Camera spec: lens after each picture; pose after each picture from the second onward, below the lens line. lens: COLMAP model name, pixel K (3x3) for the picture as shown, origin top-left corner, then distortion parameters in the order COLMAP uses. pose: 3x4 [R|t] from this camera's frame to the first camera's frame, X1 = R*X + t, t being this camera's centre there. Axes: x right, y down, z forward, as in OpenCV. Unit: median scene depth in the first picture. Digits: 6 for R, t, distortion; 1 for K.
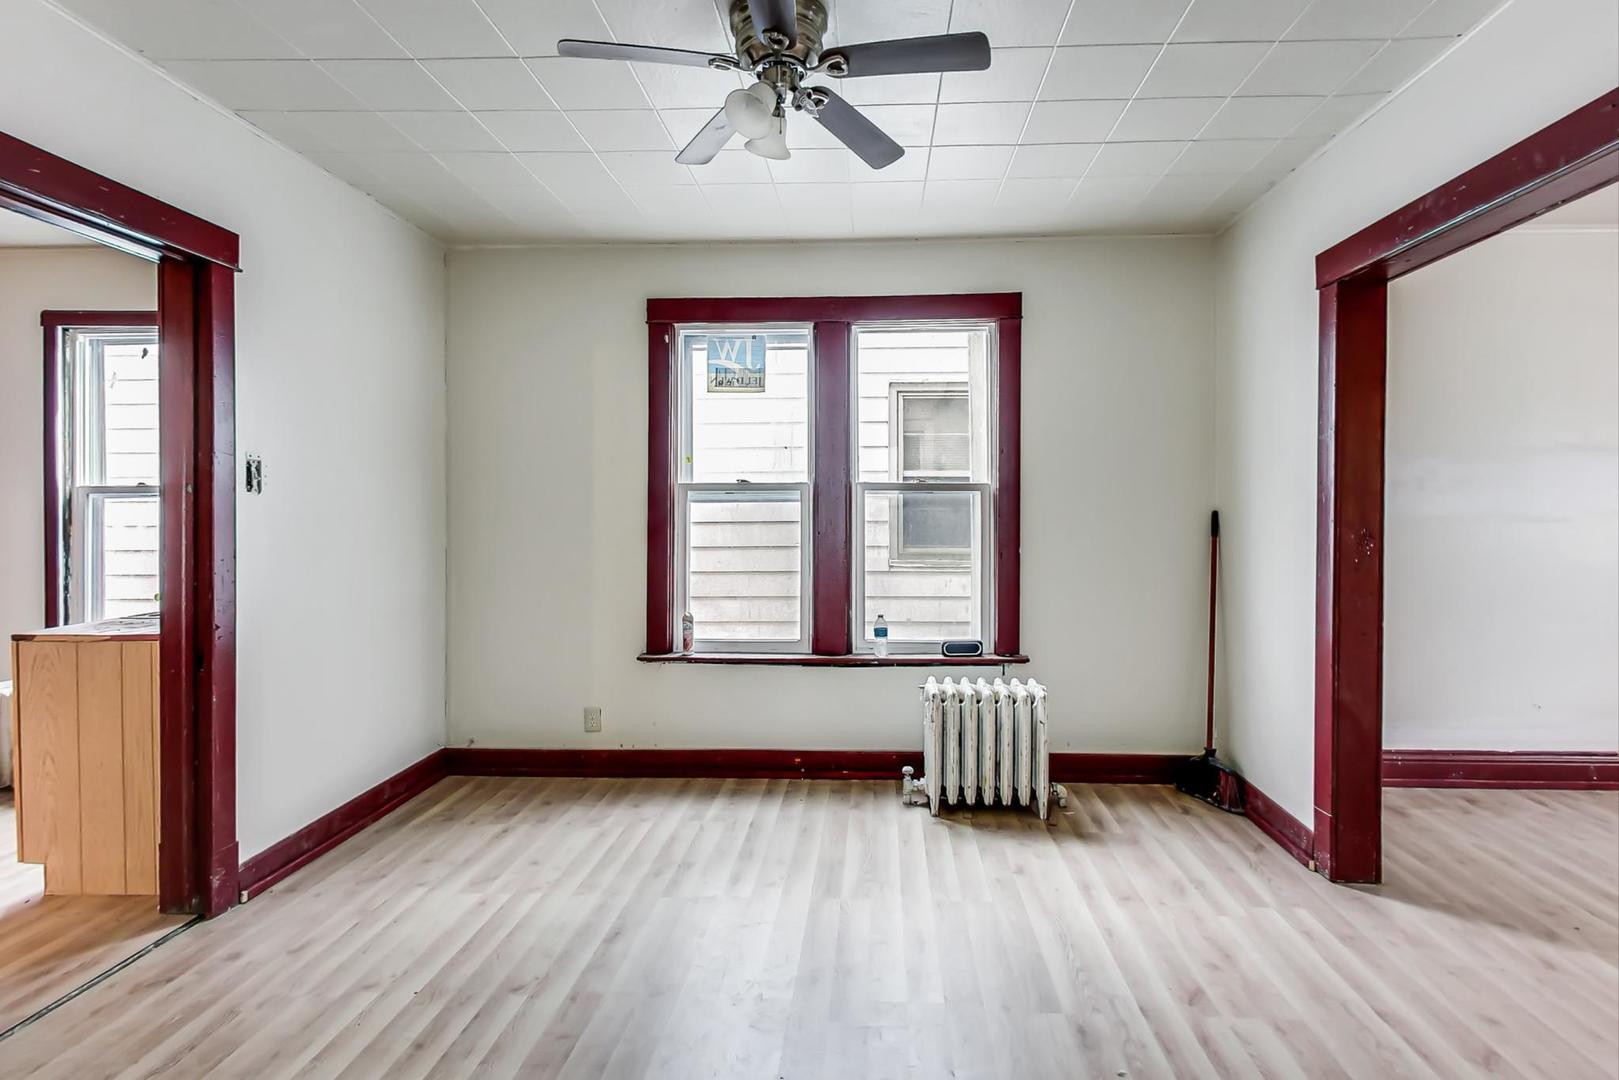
lens RADIAL K [[820.8, 0, 850.6], [0, 820.8, 507.7], [0, 0, 1]] dist [0.018510, -0.001928]
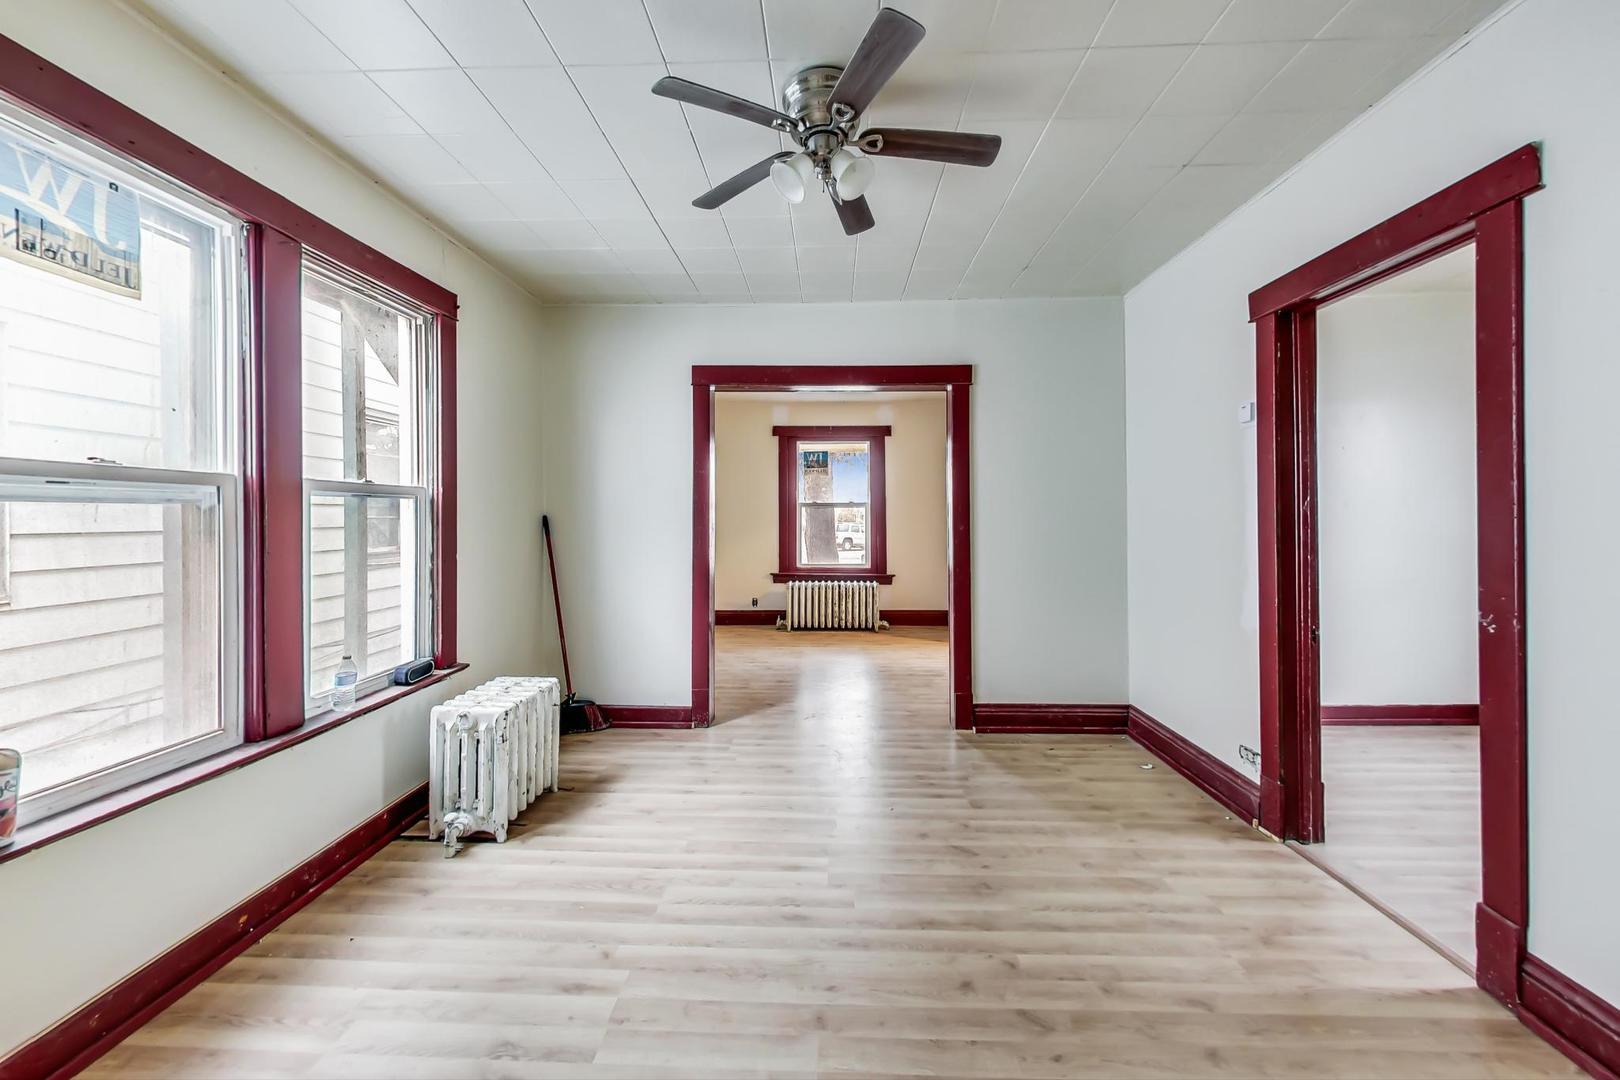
lens RADIAL K [[623.8, 0, 802.6], [0, 623.8, 524.2], [0, 0, 1]] dist [0.007013, -0.000243]
pose [[-0.006420, -0.009275, 0.999936, -0.533225], [-0.001967, 0.999955, 0.009262, 0.003001], [-0.999977, -0.001907, -0.006438, 0.573364]]
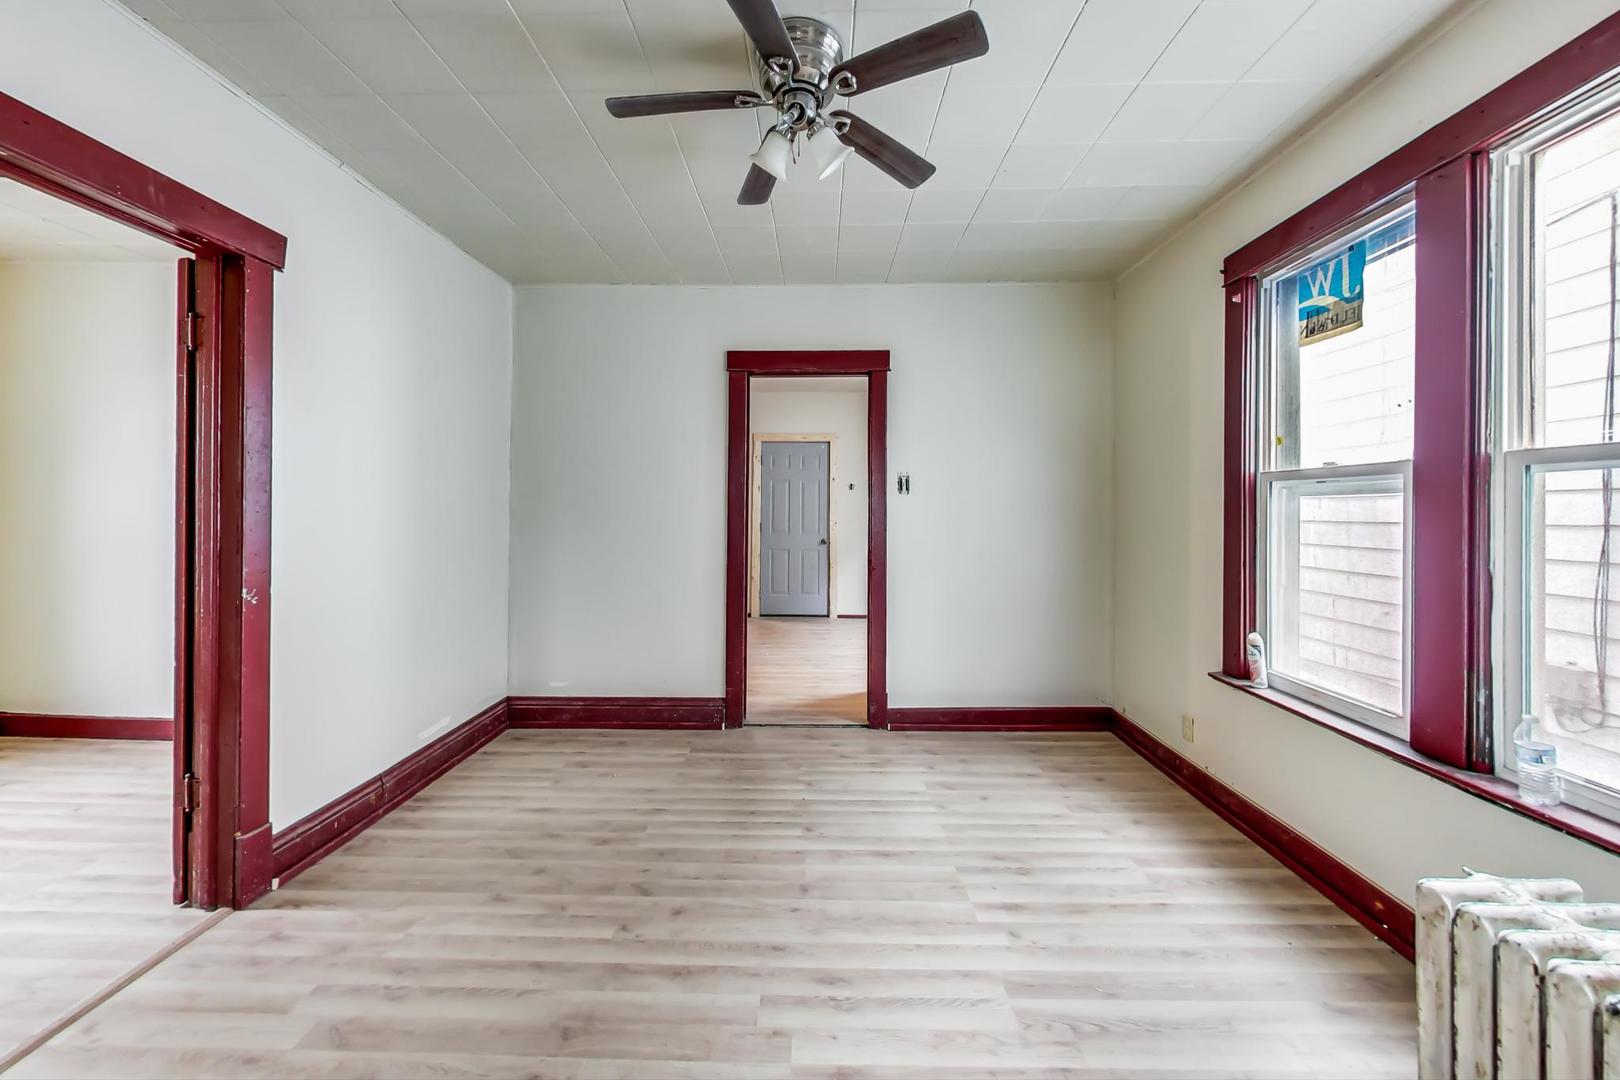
lens RADIAL K [[623.8, 0, 793.1], [0, 623.8, 509.0], [0, 0, 1]] dist [0.007013, -0.000243]
pose [[0.009610, 0.005211, -0.999940, 0.402188], [0.005308, 0.999972, 0.005262, 0.001044], [0.999940, -0.005359, 0.009582, 0.545571]]
